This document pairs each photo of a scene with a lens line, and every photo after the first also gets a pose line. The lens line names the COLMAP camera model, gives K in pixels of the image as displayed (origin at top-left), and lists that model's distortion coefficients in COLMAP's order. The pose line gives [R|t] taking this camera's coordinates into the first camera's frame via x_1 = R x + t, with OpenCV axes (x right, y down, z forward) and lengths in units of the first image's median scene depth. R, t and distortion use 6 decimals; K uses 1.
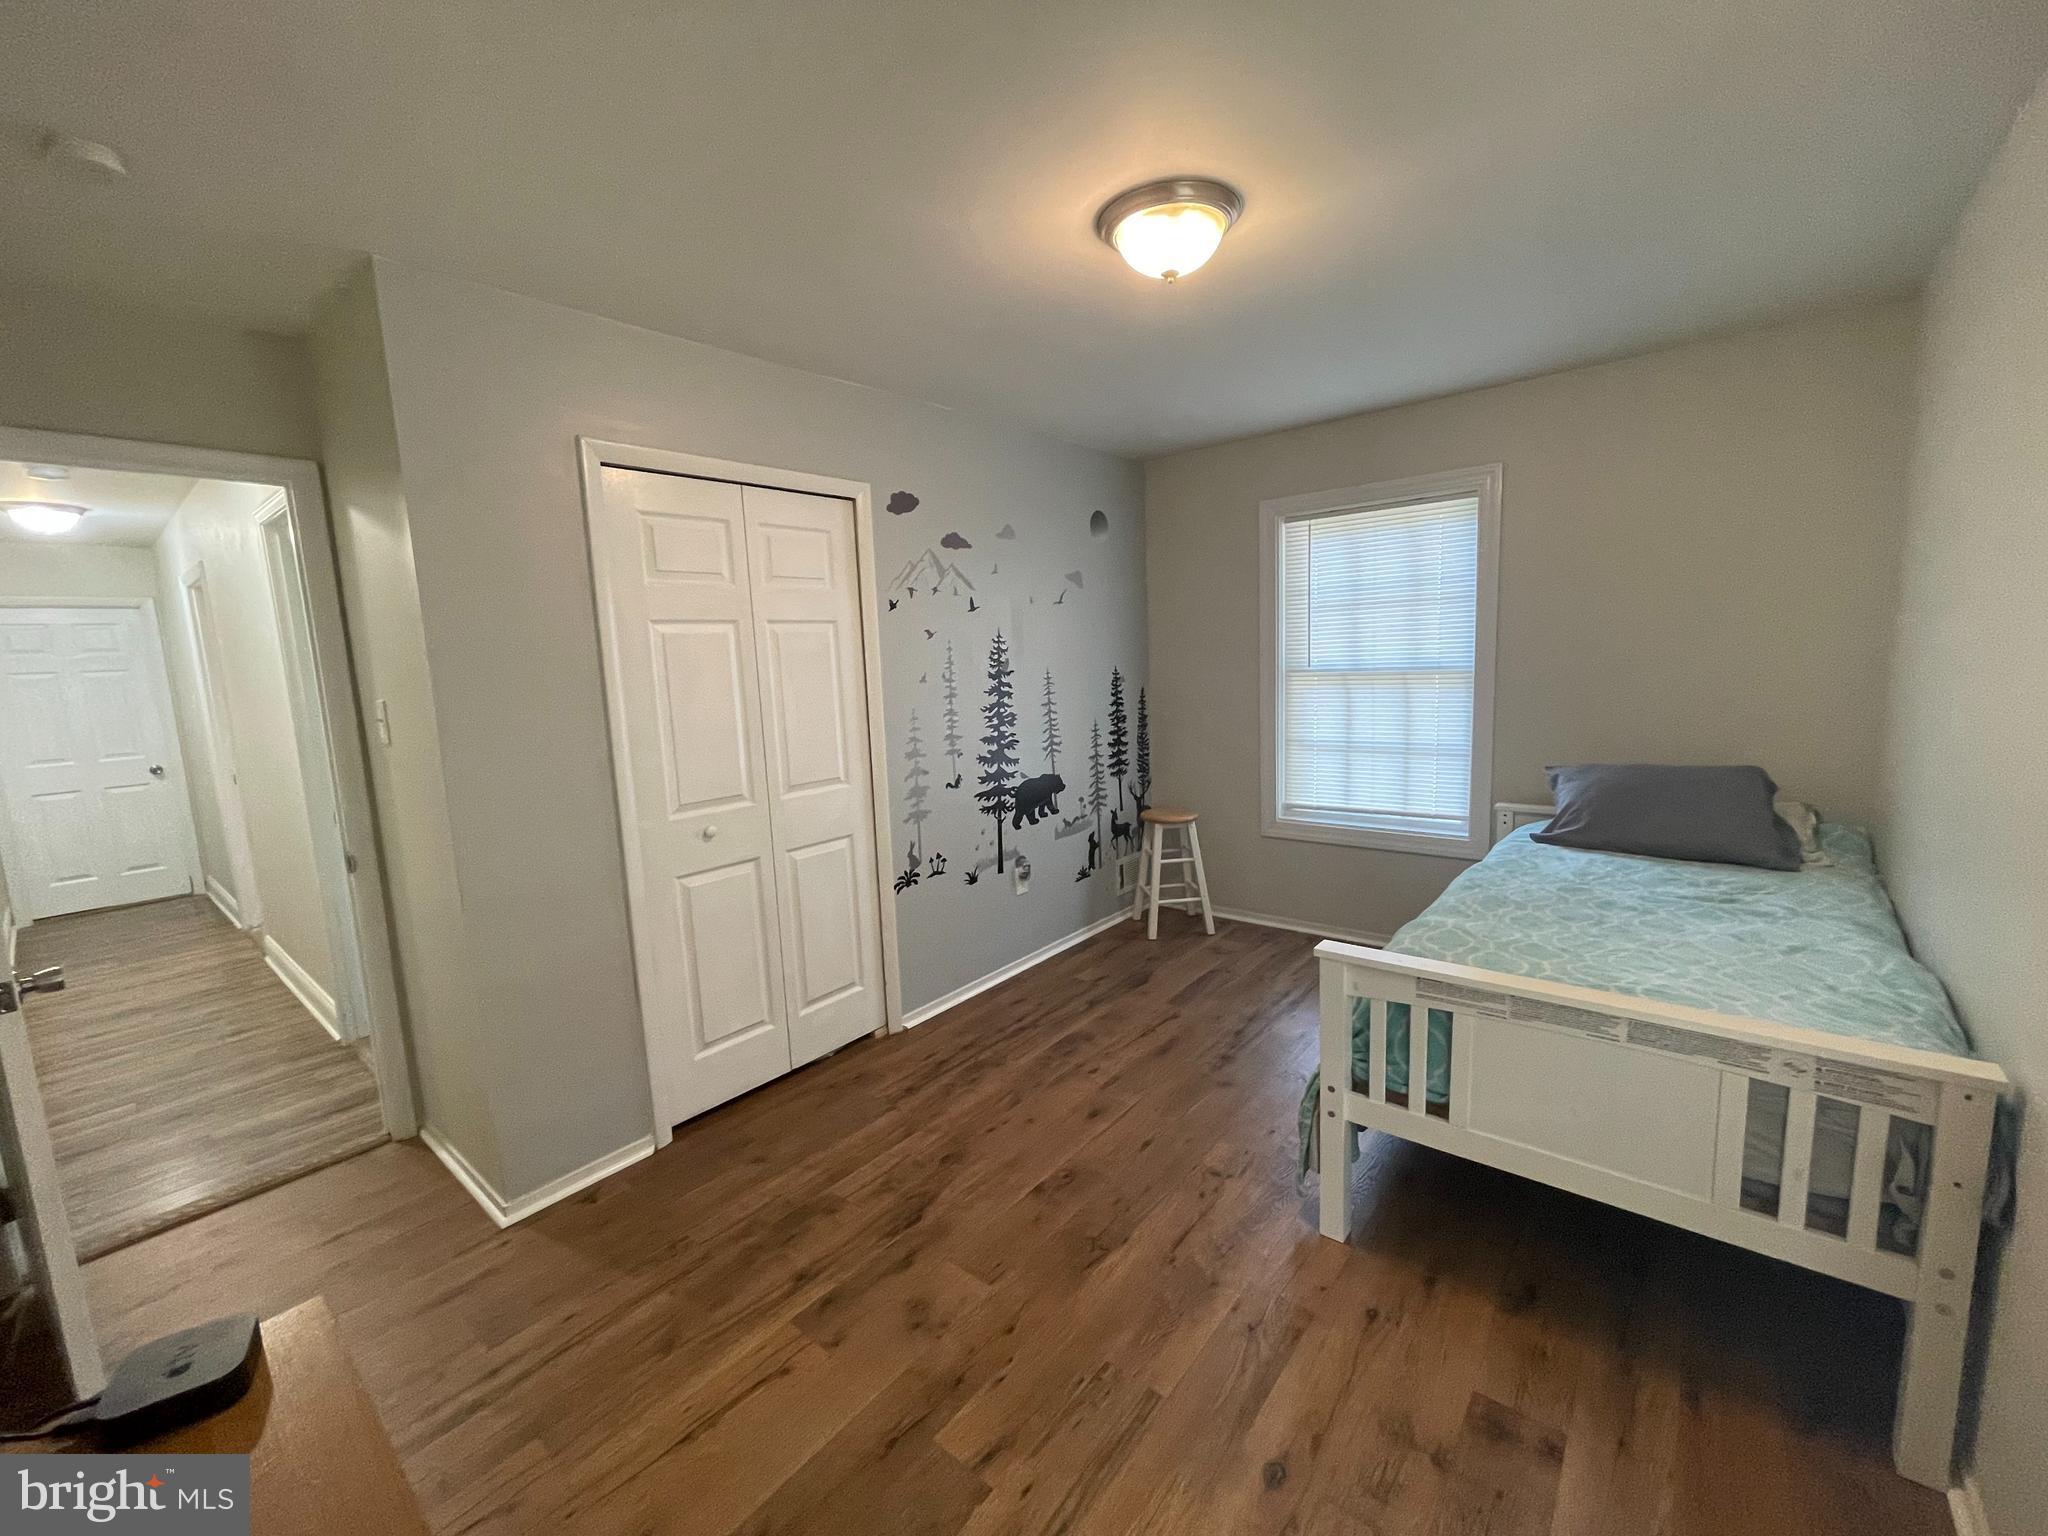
lens RADIAL K [[825.6, 0, 1011.0], [0, 825.6, 769.8], [0, 0, 1]] dist [0.003719, -0.000445]
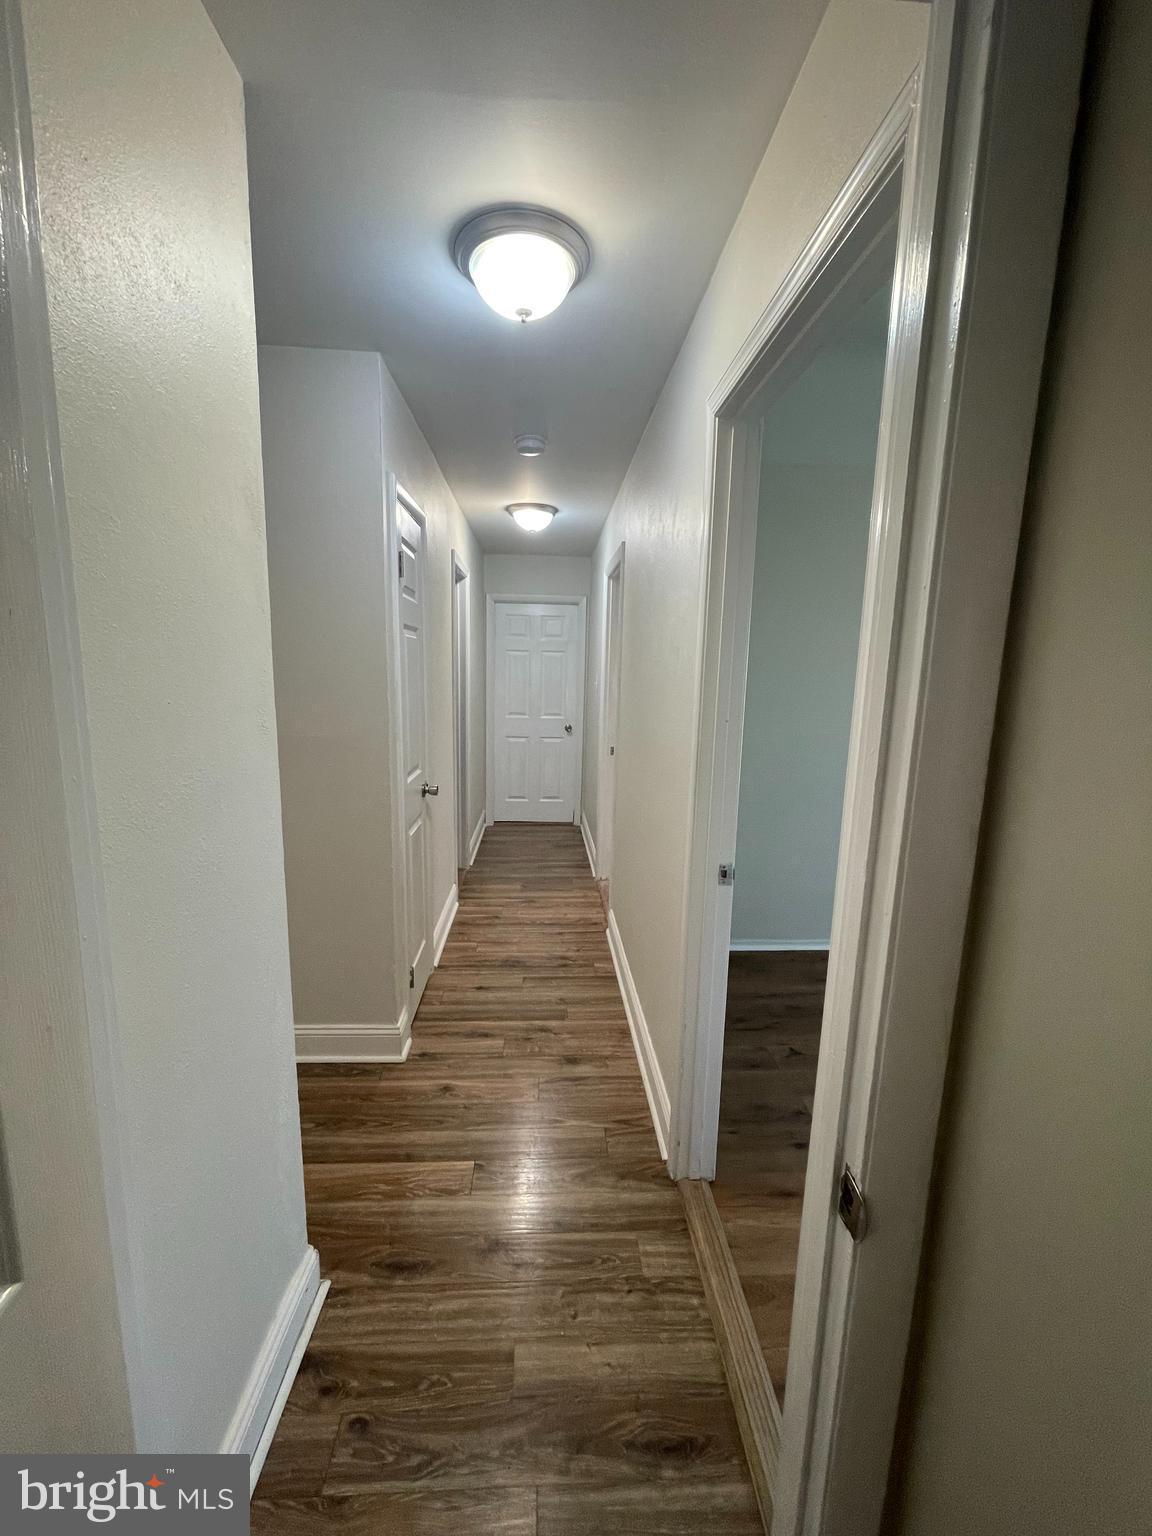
lens RADIAL K [[619.2, 0, 574.6], [0, 619.2, 768.1], [0, 0, 1]] dist [0.003719, -0.000445]
pose [[0.685806, 0.172398, -0.707071, -0.383887], [-0.153728, 0.983933, 0.090797, -0.034353], [0.711363, 0.046428, 0.701289, 0.386452]]
